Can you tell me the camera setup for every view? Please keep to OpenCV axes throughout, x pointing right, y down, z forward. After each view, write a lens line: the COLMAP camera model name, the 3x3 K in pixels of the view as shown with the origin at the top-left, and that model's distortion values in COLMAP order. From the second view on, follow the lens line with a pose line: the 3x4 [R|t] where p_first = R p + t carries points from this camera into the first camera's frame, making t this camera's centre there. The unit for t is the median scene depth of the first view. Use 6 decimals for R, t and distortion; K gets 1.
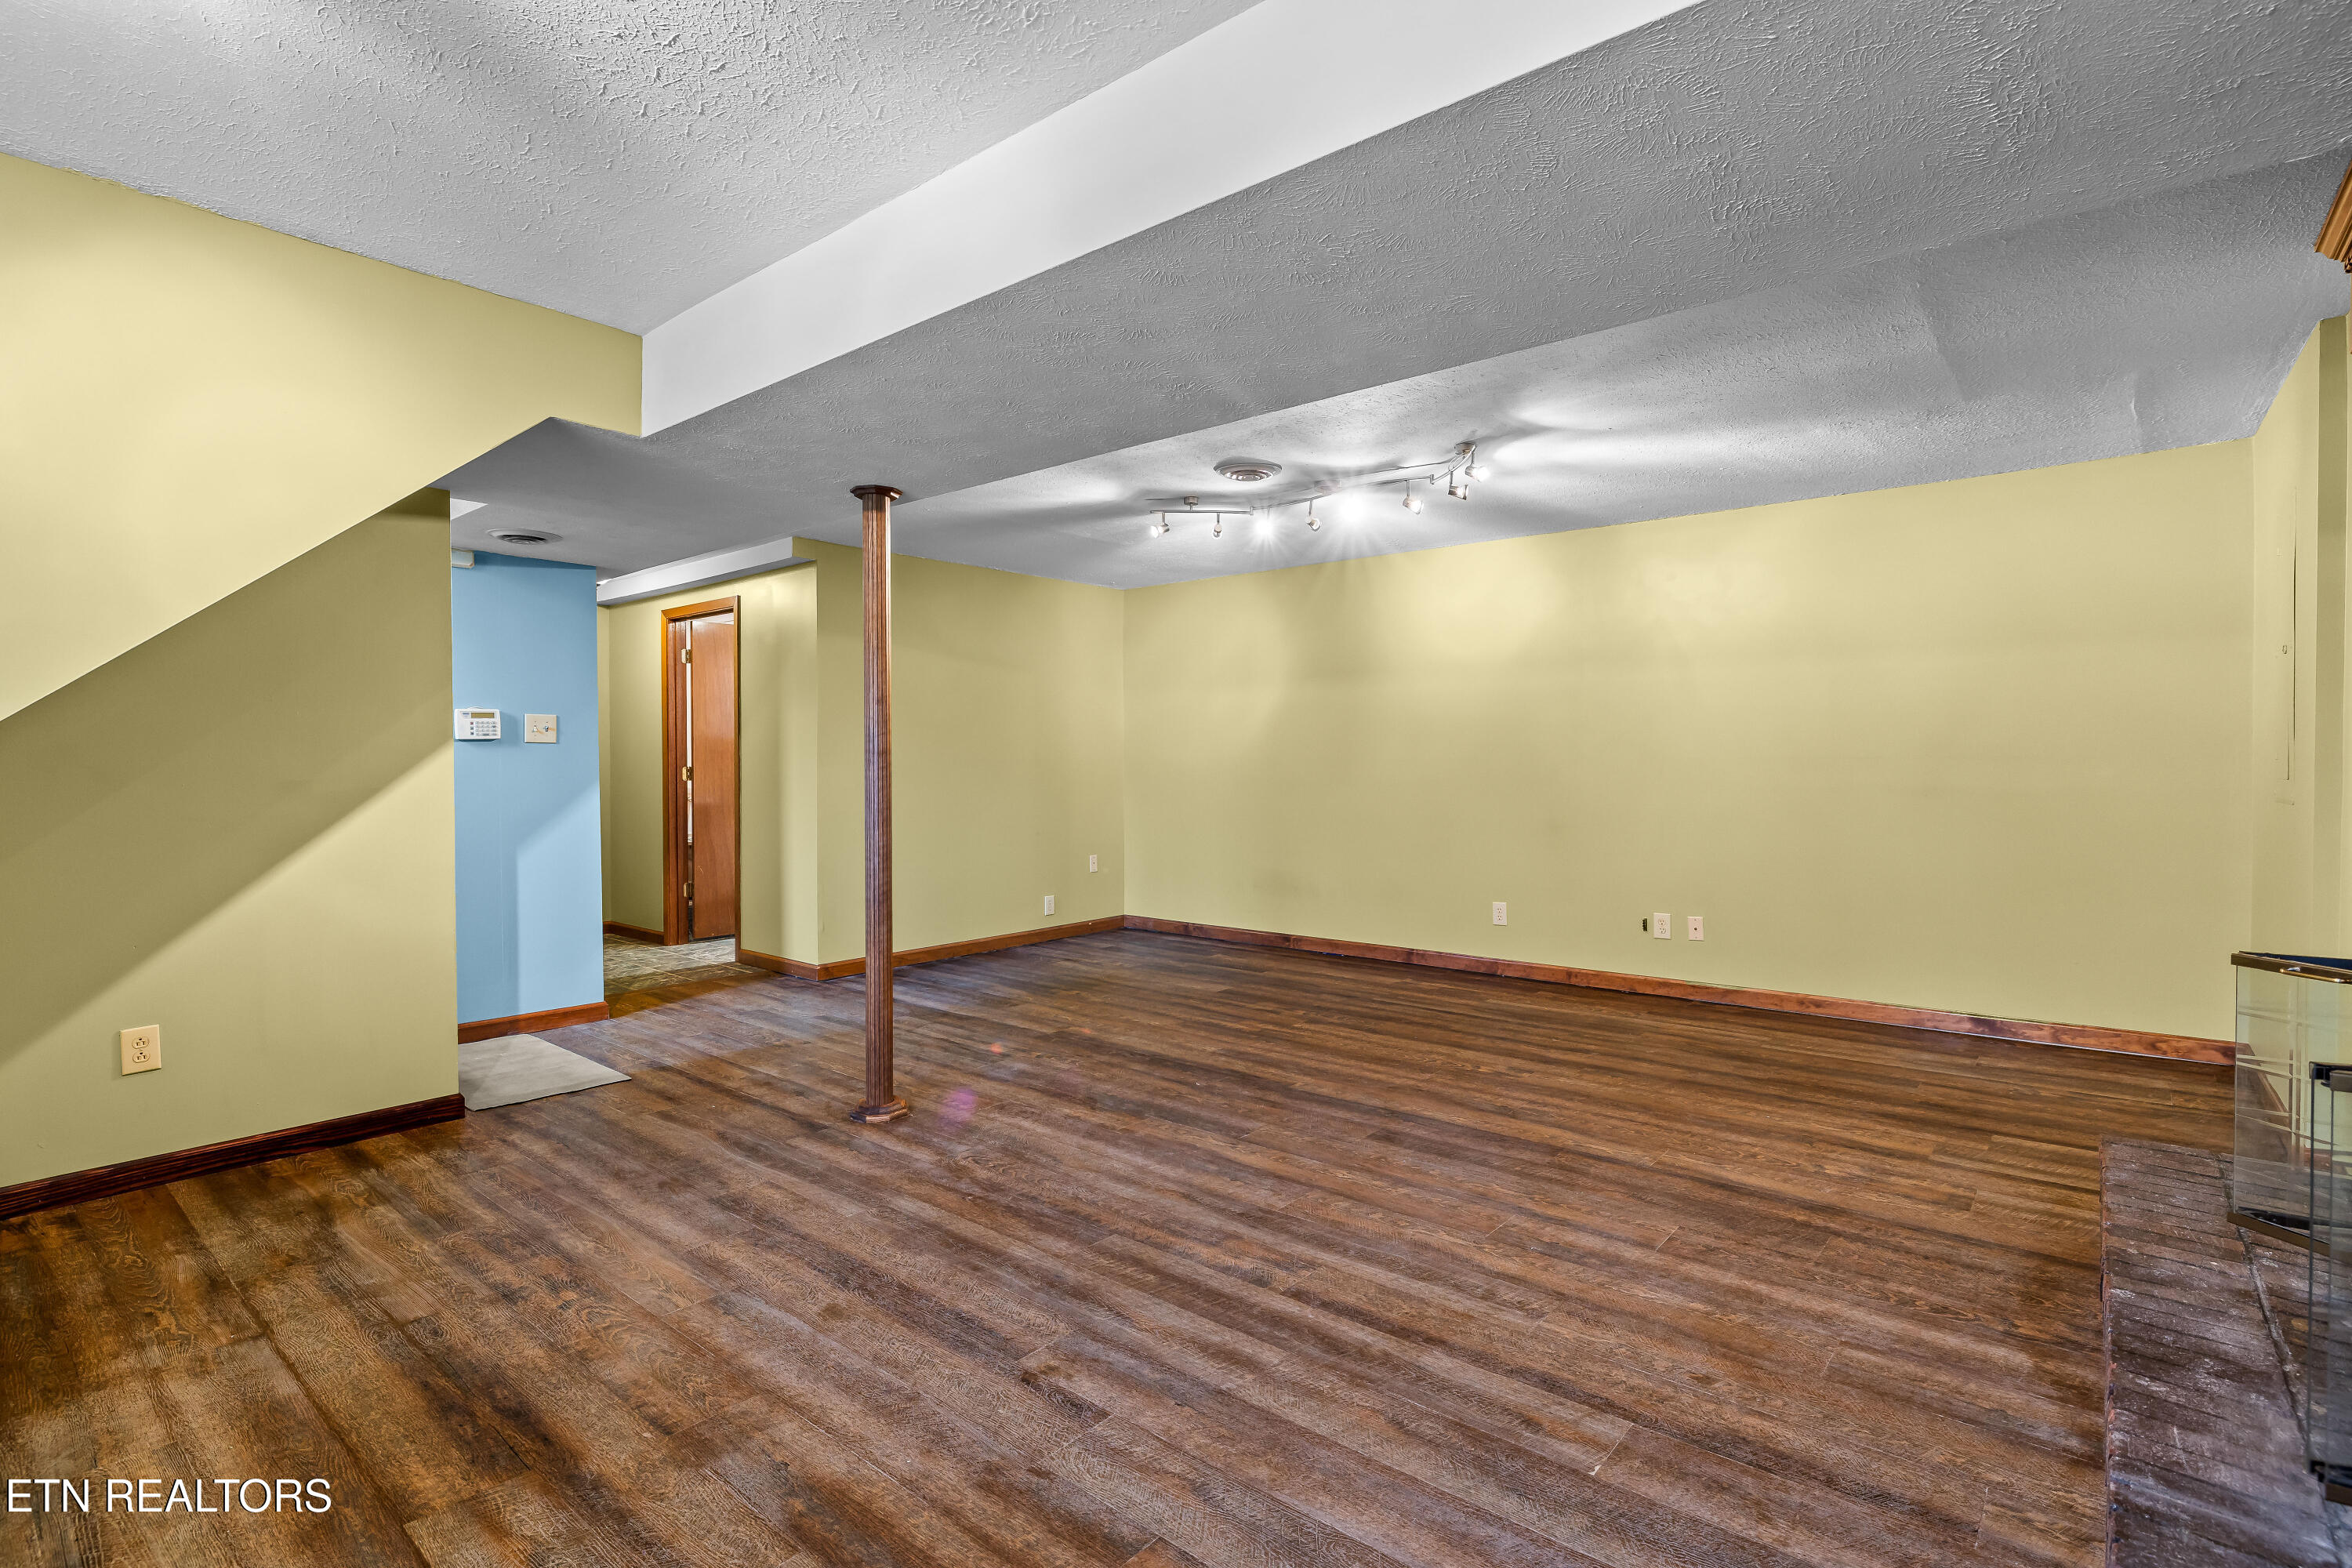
lens RADIAL K [[1142.9, 0, 1176.2], [0, 1142.9, 780.0], [0, 0, 1]] dist [-0.003969, -0.000277]
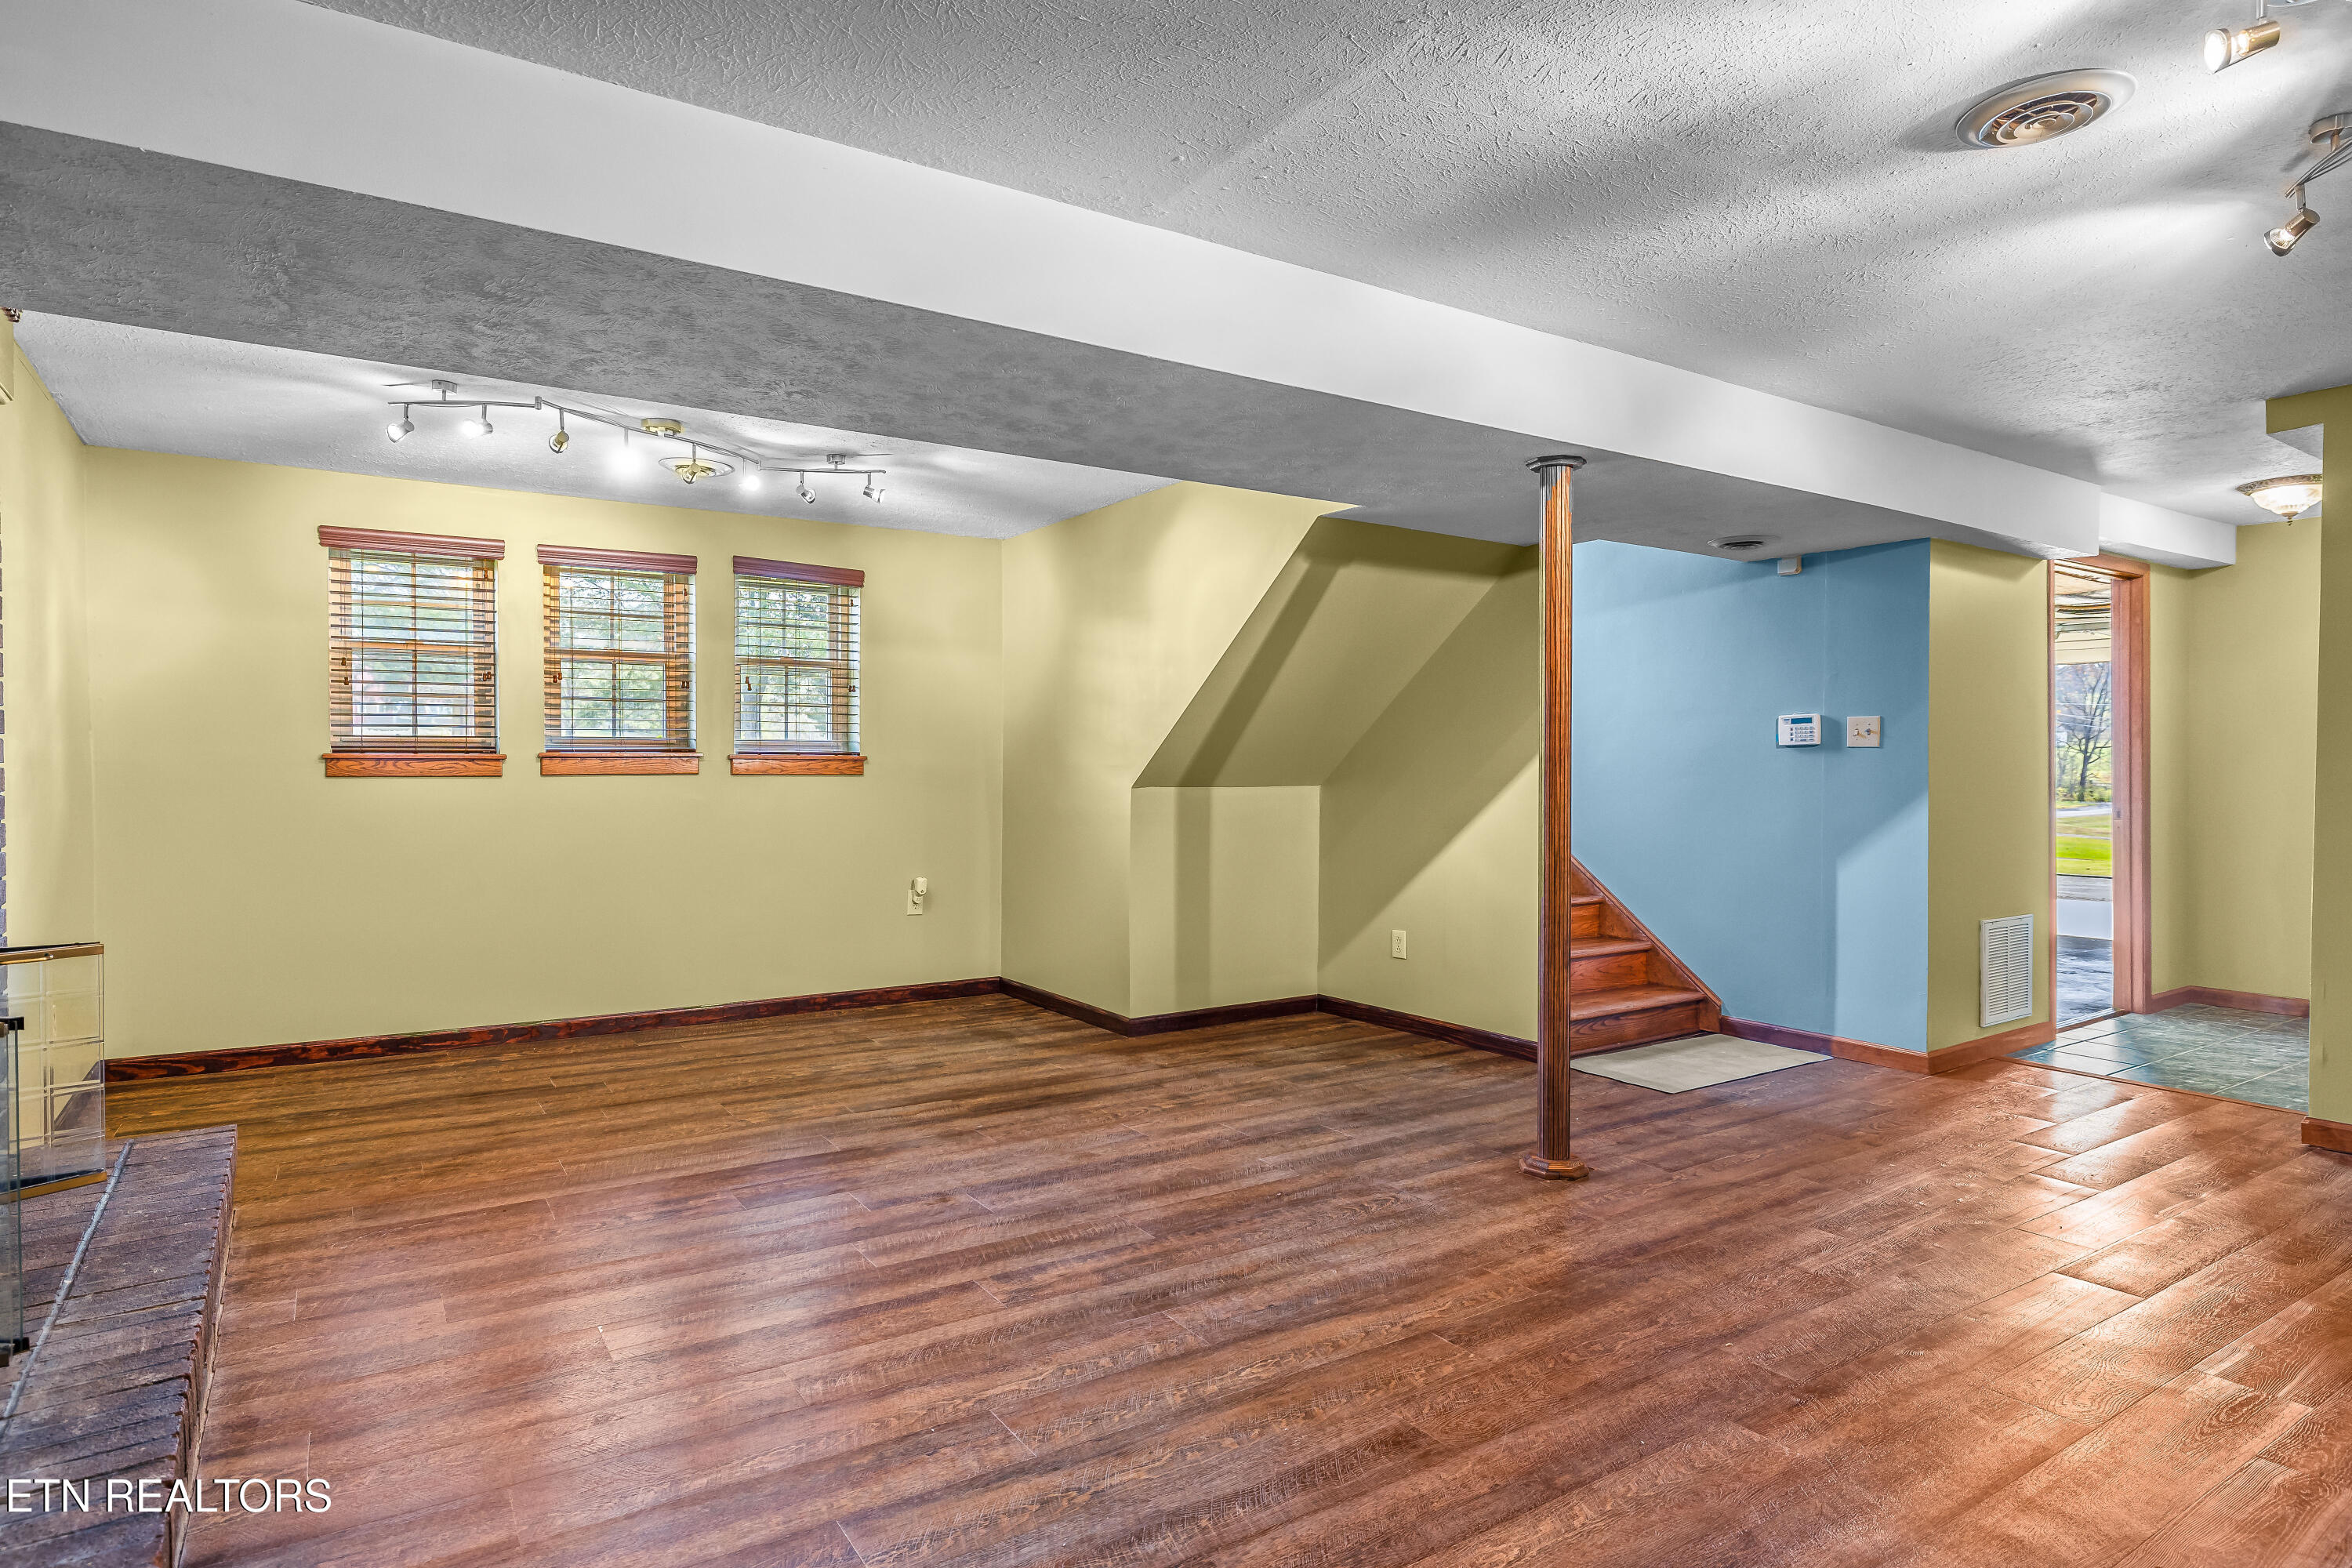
lens RADIAL K [[1261.3, 0, 1155.9], [0, 1261.3, 777.3], [0, 0, 1]] dist [-0.003650, 0.000544]
pose [[-0.296101, 0.011285, -0.955090, 0.878442], [-0.015279, 0.999746, 0.016549, -0.025230], [0.955035, 0.019493, -0.295853, 1.151497]]
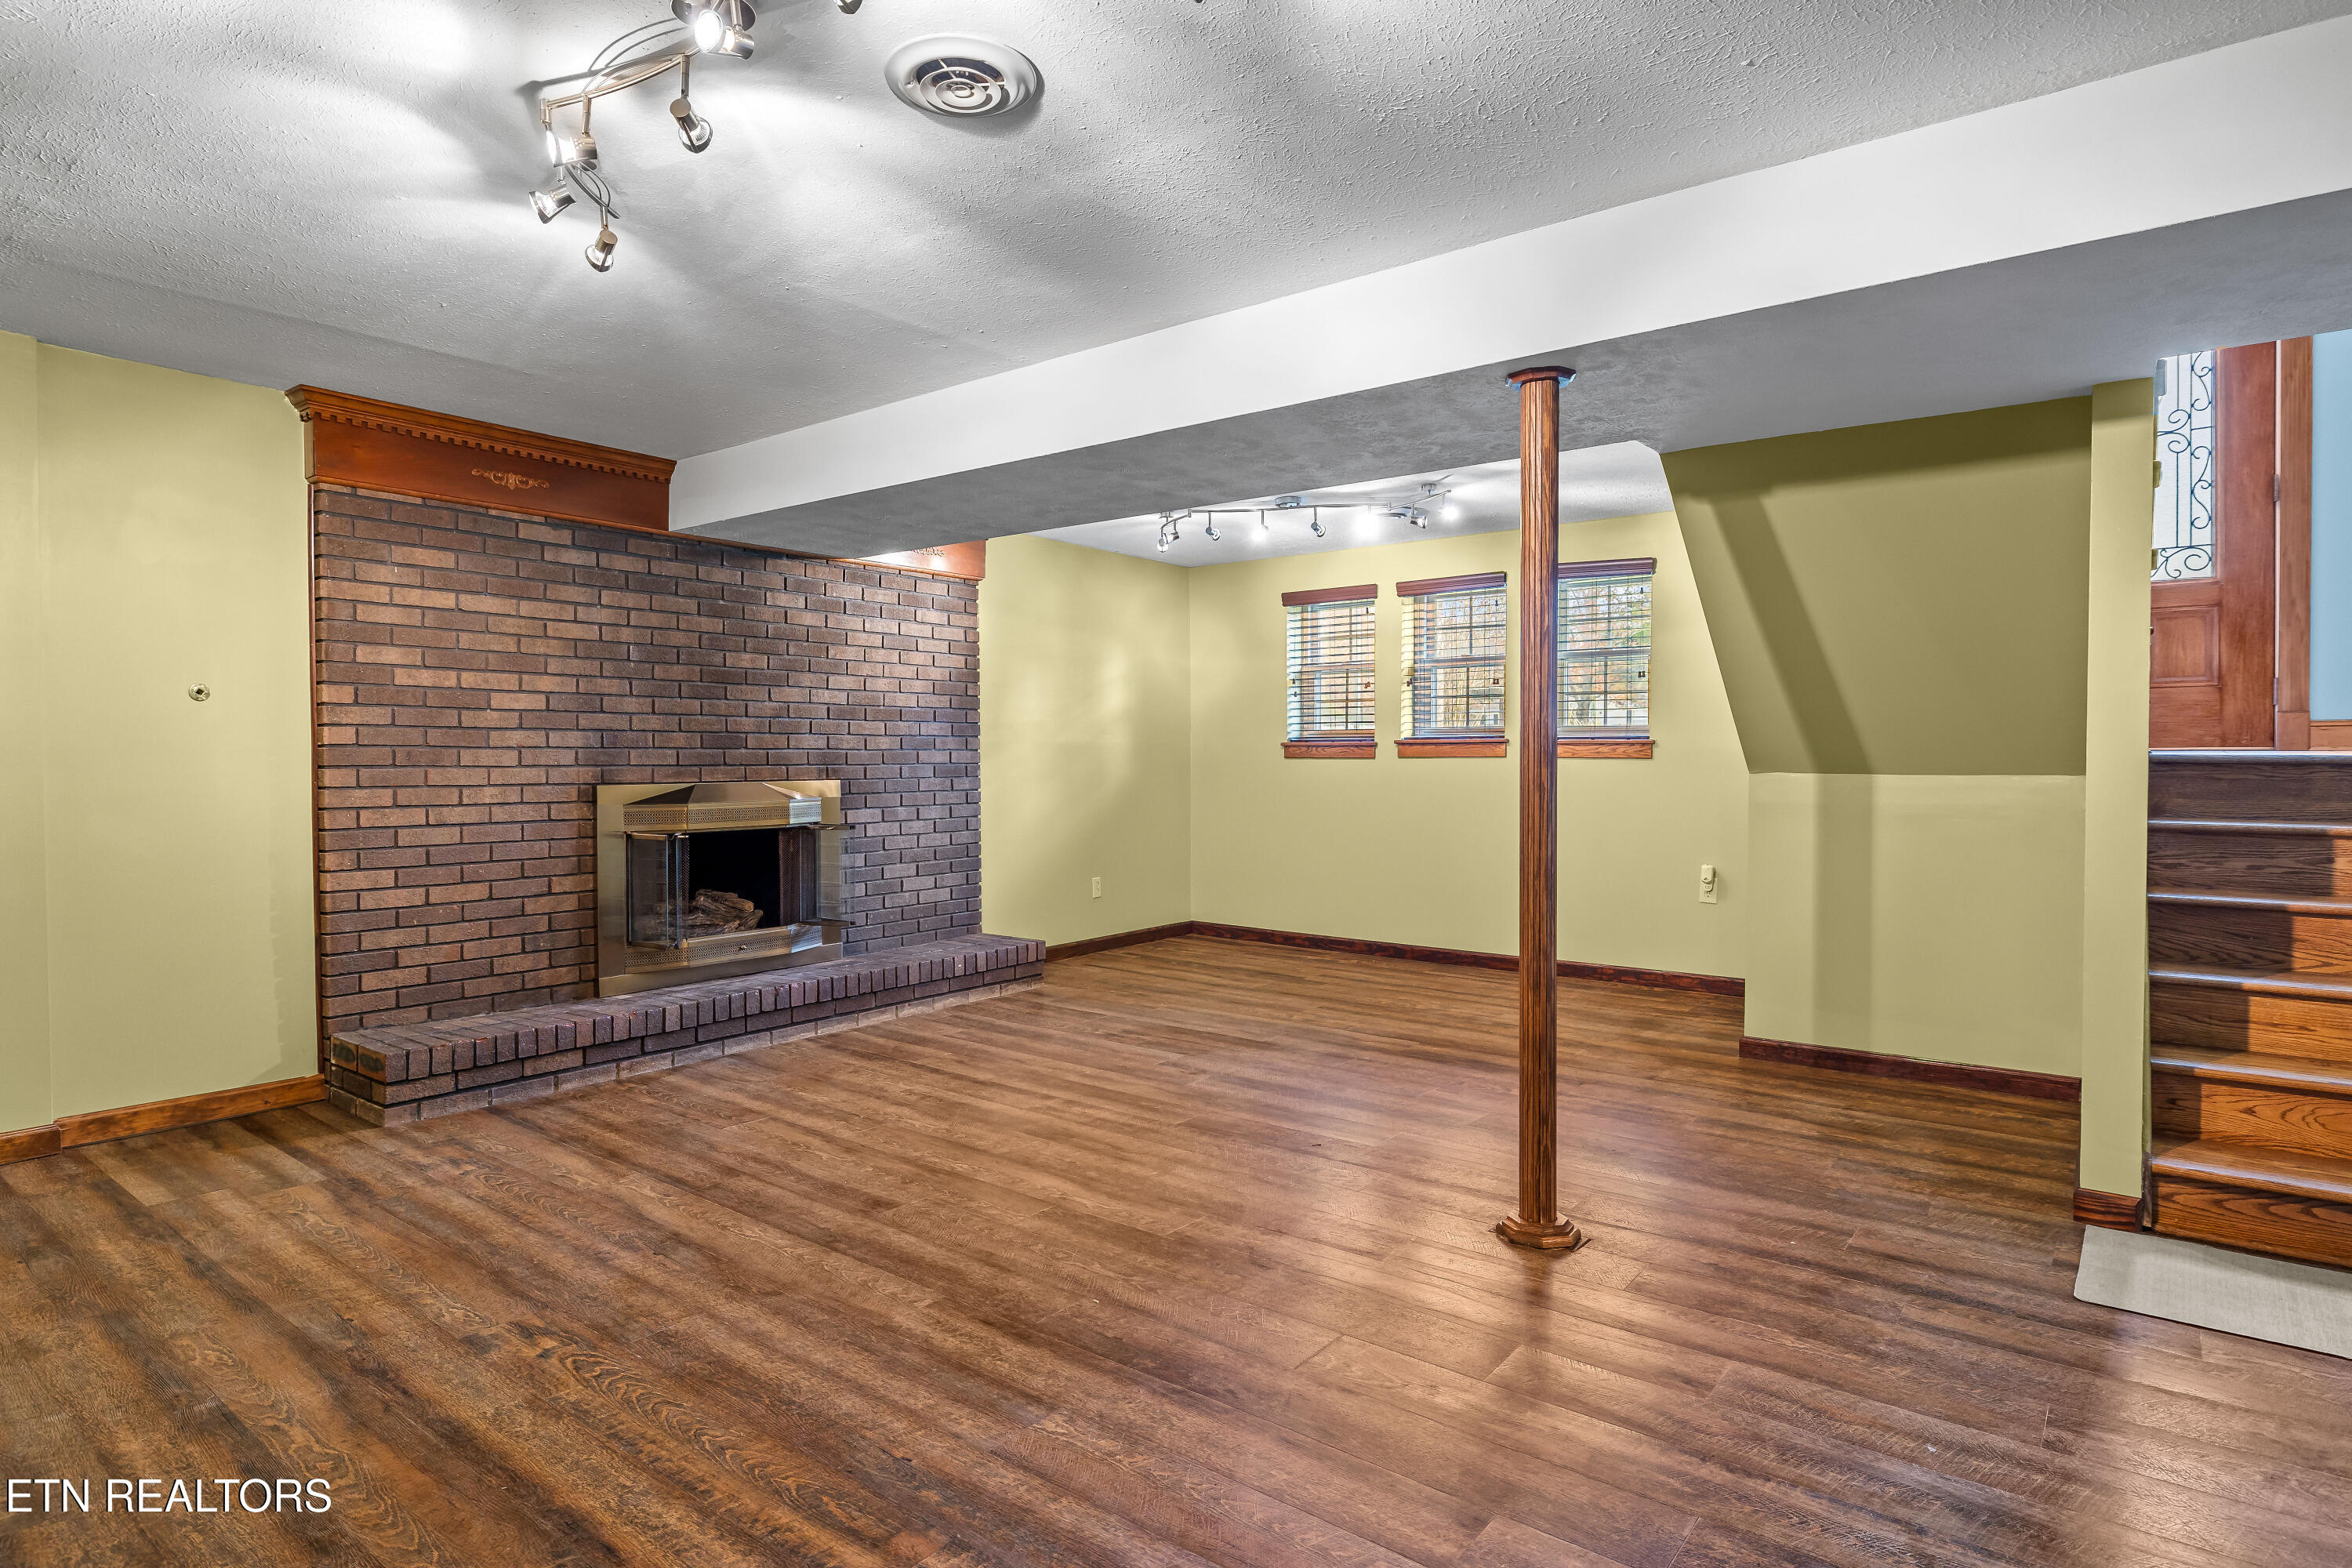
lens RADIAL K [[1261.3, 0, 1160.1], [0, 1261.3, 770.5], [0, 0, 1]] dist [-0.003650, 0.000544]
pose [[-0.999352, 0.004404, -0.035737, 0.010578], [0.003330, 0.999543, 0.030061, -0.033117], [0.035853, 0.029923, -0.998909, 2.078834]]
